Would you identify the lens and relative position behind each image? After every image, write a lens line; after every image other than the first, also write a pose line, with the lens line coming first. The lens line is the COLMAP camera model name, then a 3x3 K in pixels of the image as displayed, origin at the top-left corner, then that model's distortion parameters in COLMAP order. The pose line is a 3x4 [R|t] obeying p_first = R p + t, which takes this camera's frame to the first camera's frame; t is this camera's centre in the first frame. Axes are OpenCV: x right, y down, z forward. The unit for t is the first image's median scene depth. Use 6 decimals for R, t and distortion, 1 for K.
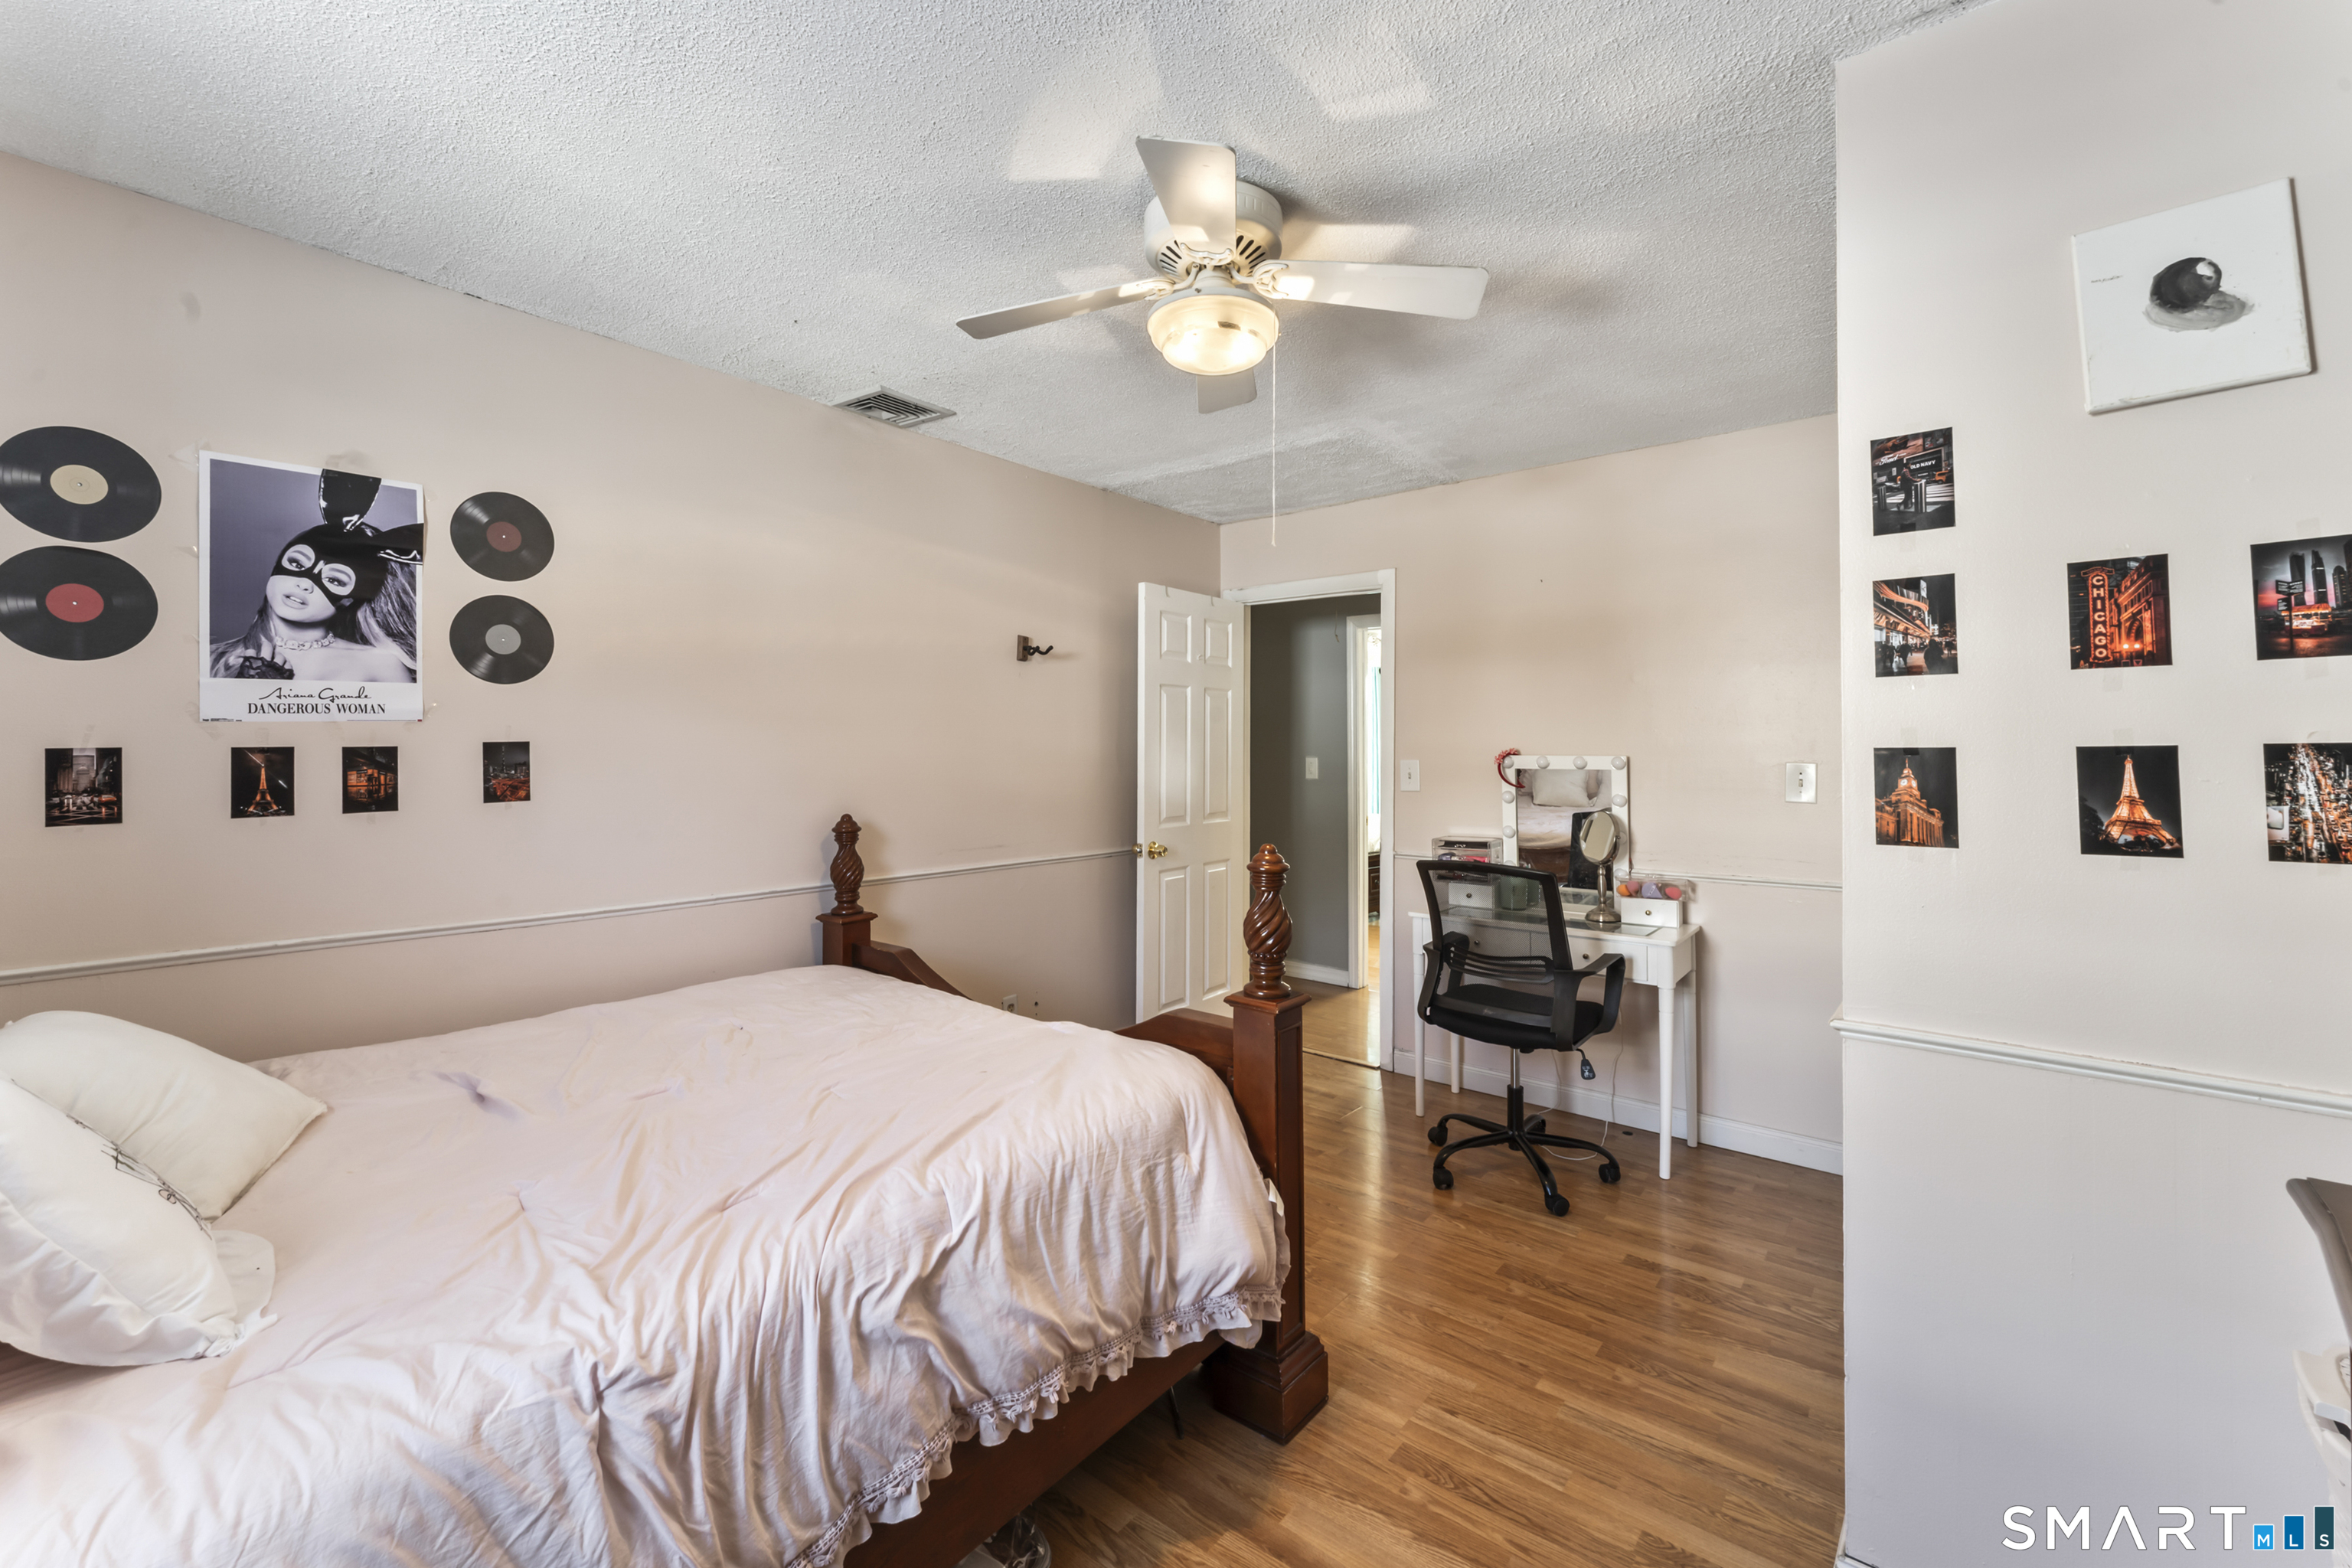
lens RADIAL K [[945.7, 0, 1155.0], [0, 945.7, 789.1], [0, 0, 1]] dist [-0.000331, -0.000088]
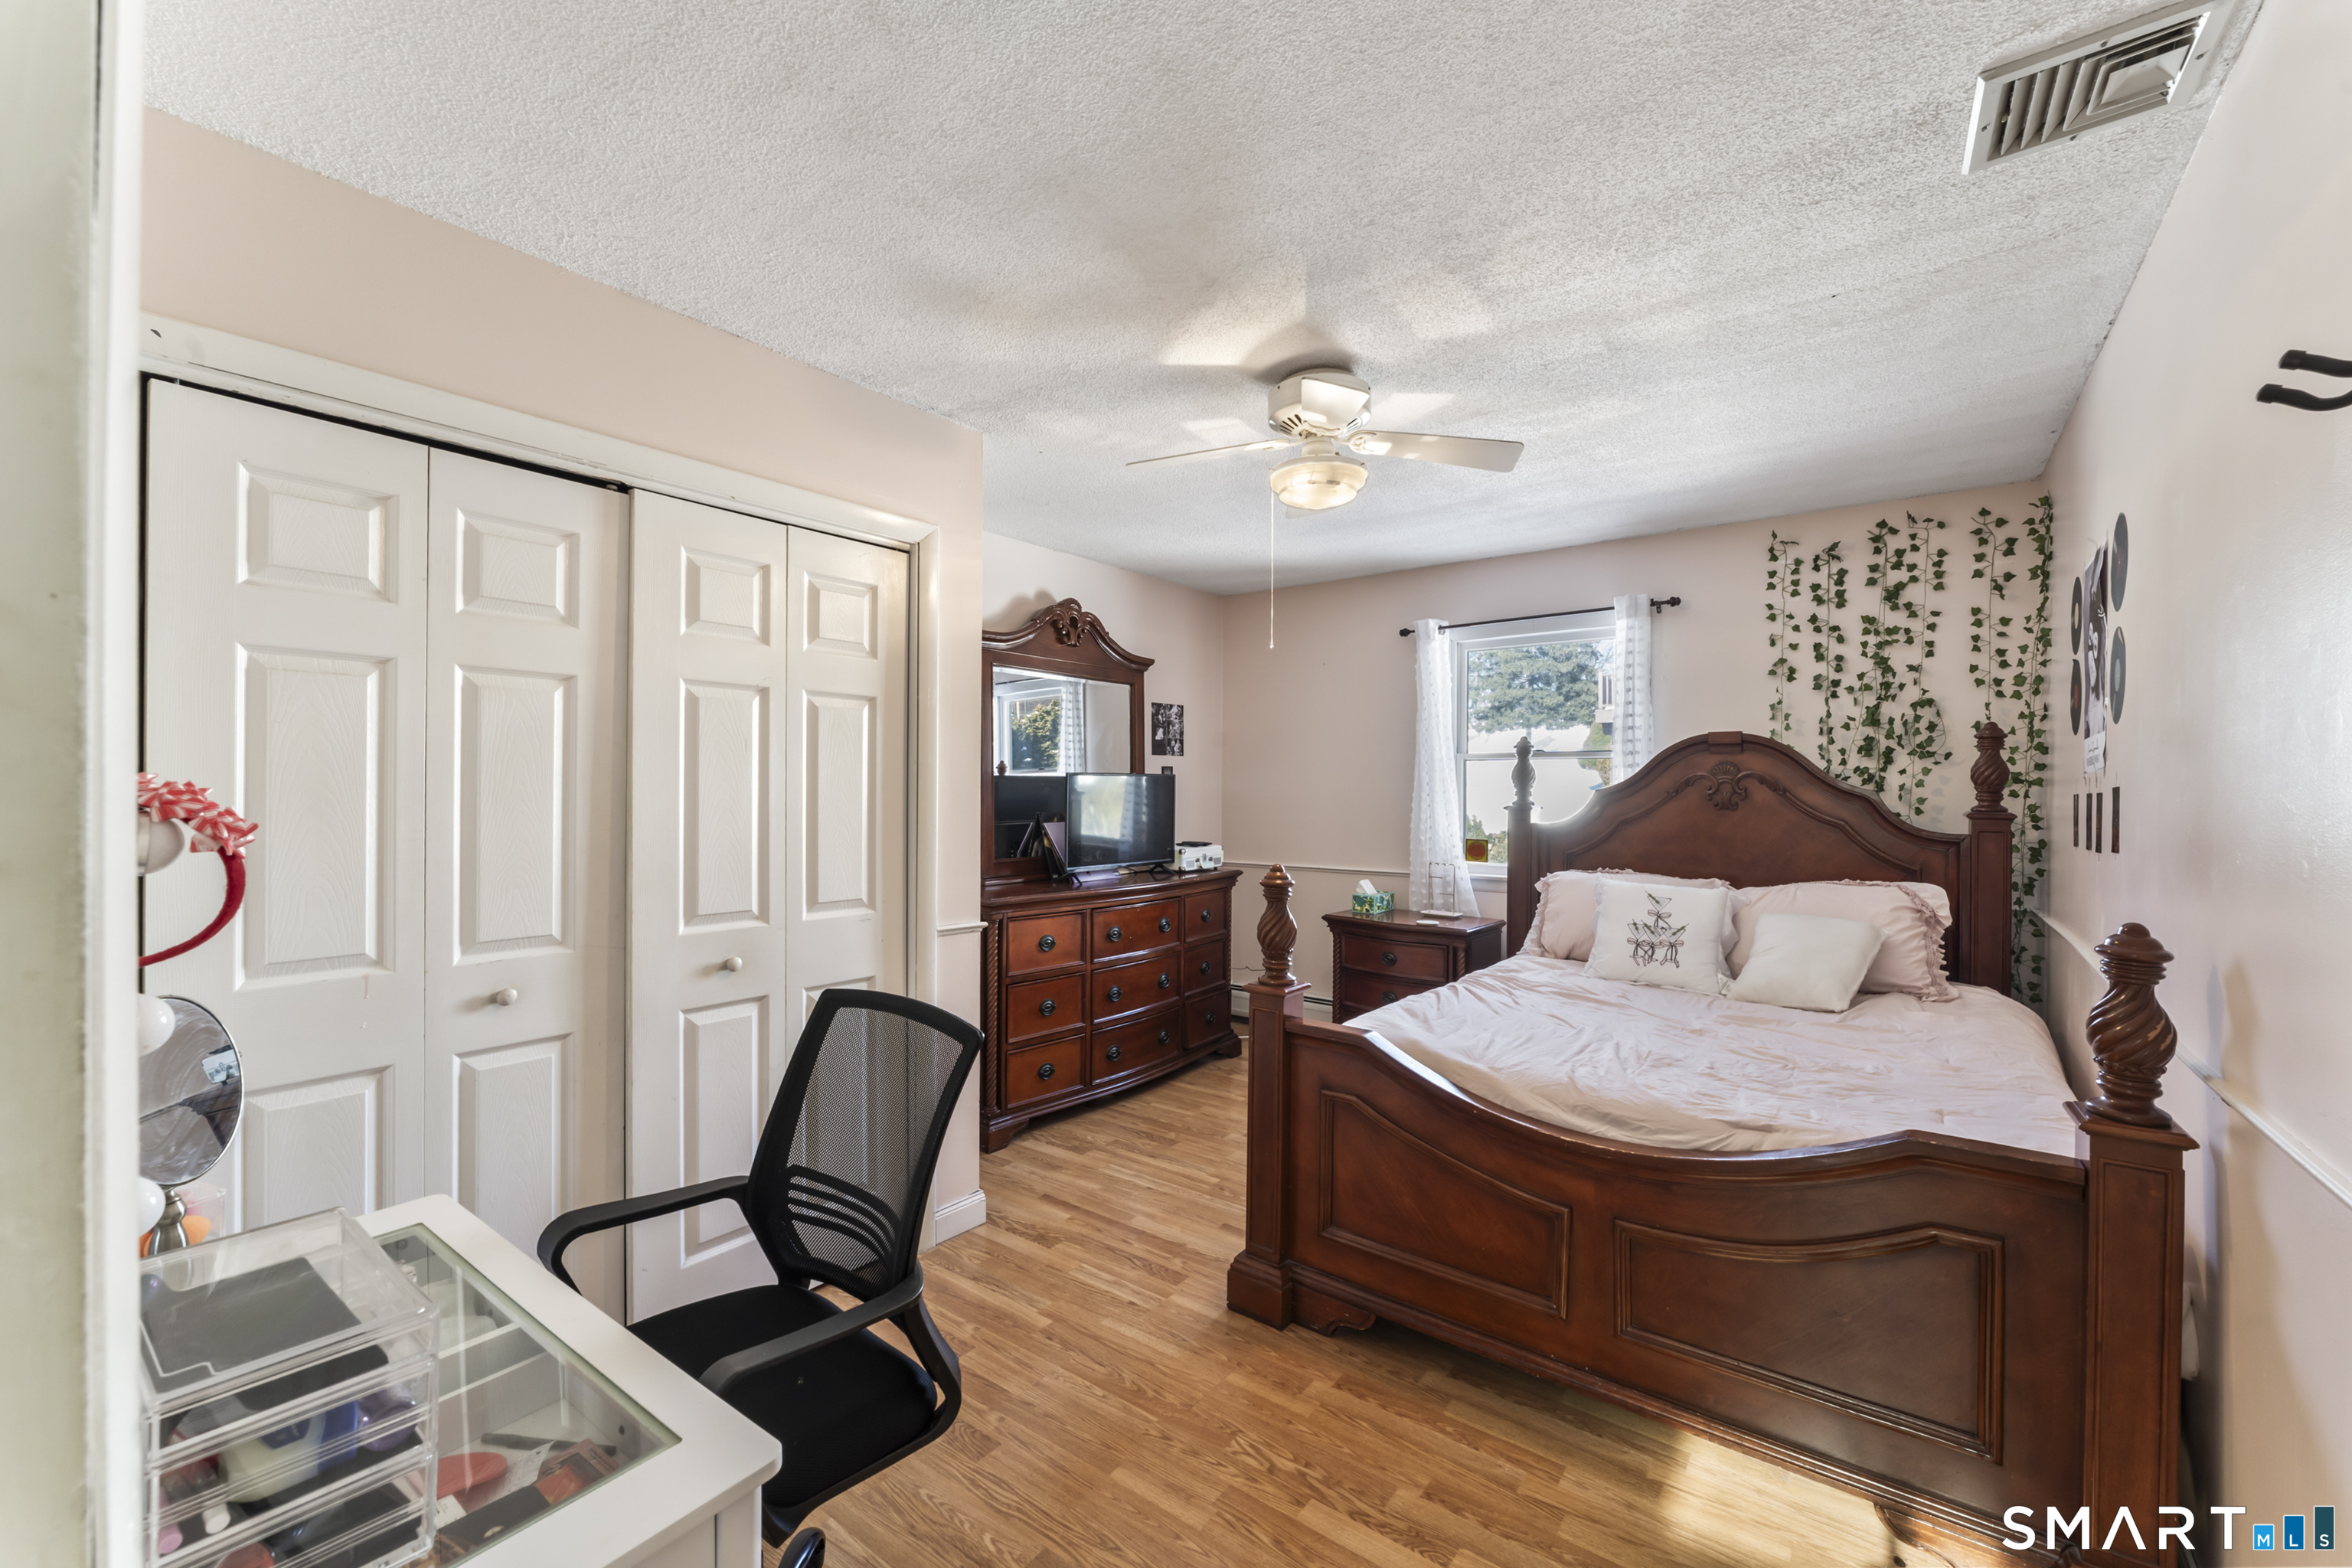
lens RADIAL K [[945.7, 0, 1155.0], [0, 945.7, 789.1], [0, 0, 1]] dist [-0.000331, -0.000088]
pose [[-0.999422, -0.001924, -0.033929, 0.327391], [-0.003356, 0.999103, 0.042203, -0.089898], [0.033817, 0.042293, -0.998533, 2.252871]]
